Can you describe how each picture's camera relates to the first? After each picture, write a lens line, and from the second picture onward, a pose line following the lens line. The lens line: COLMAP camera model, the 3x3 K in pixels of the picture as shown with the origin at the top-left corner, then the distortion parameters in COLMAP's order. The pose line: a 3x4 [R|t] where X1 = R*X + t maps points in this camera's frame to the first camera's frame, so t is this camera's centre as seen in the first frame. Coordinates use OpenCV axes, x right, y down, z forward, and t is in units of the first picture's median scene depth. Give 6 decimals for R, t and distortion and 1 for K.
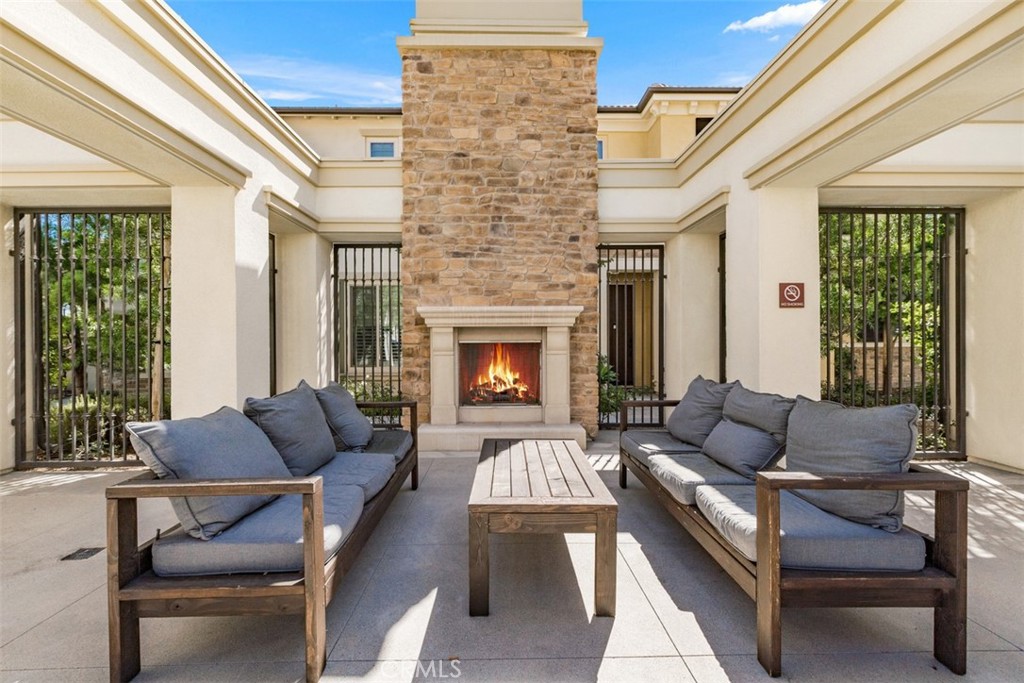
lens RADIAL K [[436.2, 0, 514.8], [0, 436.2, 354.2], [0, 0, 1]] dist [0.003927, 0.000437]
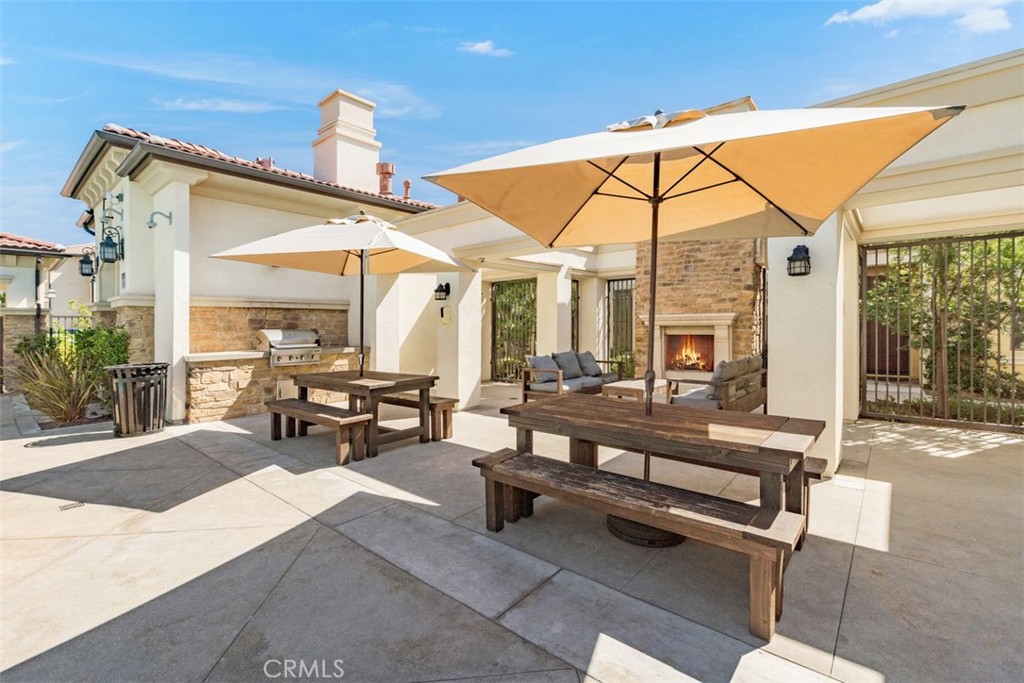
lens RADIAL K [[452.4, 0, 511.3], [0, 452.4, 326.6], [0, 0, 1]] dist [0.001436, 0.000260]
pose [[0.742189, -0.001453, -0.670189, 0.631765], [-0.018706, 0.999563, -0.022882, -0.005508], [0.669930, 0.029519, 0.741837, -0.765489]]
